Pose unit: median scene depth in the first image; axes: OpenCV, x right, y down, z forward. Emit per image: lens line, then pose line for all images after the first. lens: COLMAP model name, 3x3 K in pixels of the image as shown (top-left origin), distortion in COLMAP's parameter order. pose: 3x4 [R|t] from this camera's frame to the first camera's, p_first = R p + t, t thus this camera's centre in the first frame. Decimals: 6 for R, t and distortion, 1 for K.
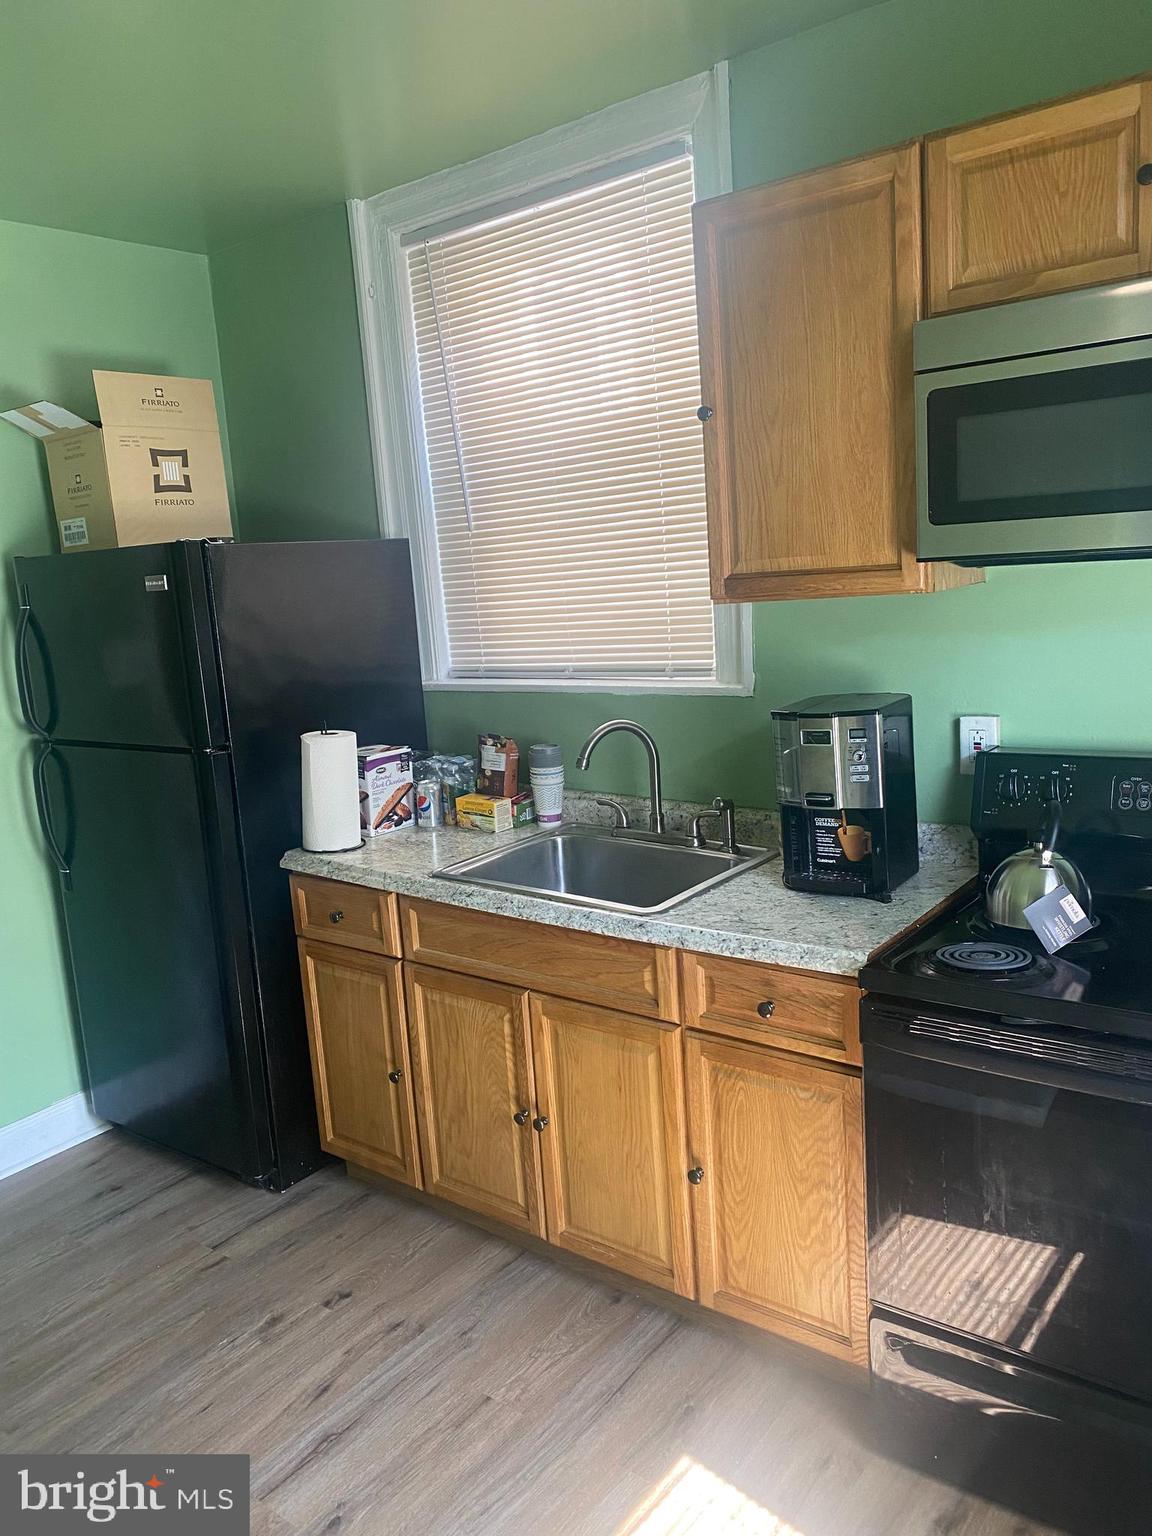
lens RADIAL K [[1182.5, 0, 574.1], [0, 1182.5, 772.2], [0, 0, 1]] dist [-0.003827, -0.000332]
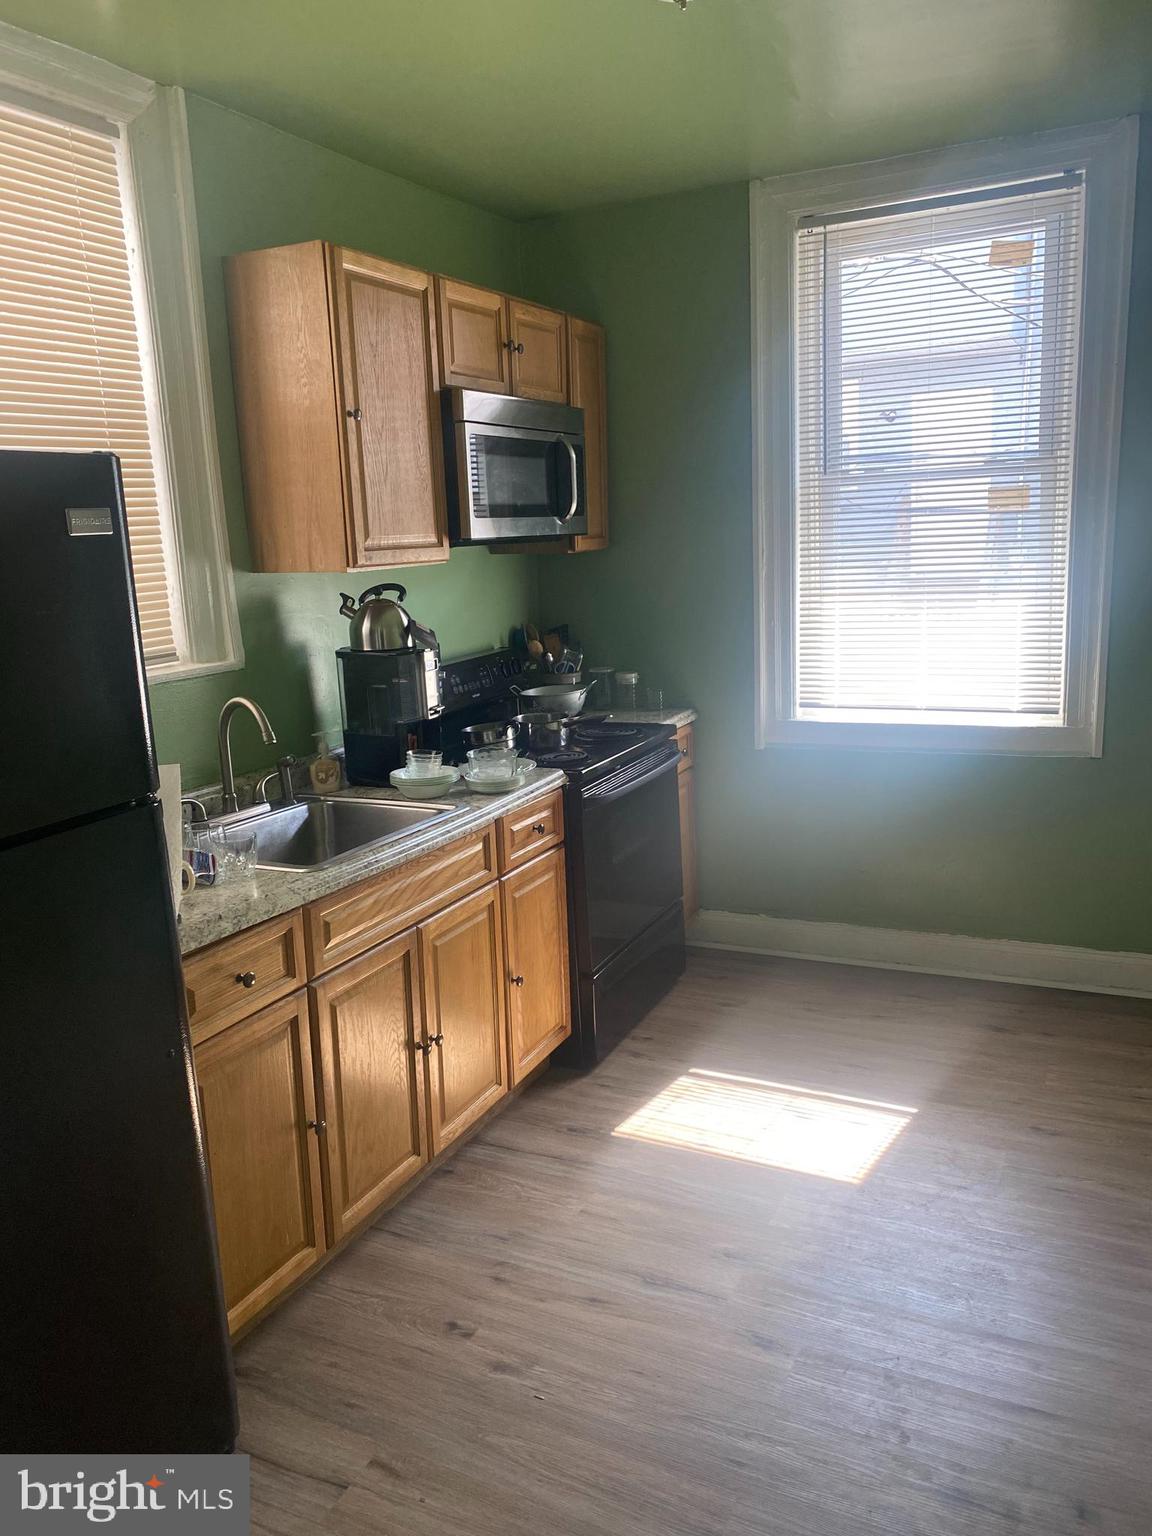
lens RADIAL K [[1182.5, 0, 573.9], [0, 1182.5, 763.6], [0, 0, 1]] dist [-0.003827, -0.000332]
pose [[-0.209933, -0.119896, 0.970337, -1.054237], [0.233813, 0.957500, 0.168895, -0.098226], [-0.949347, 0.262334, -0.172977, 0.975710]]
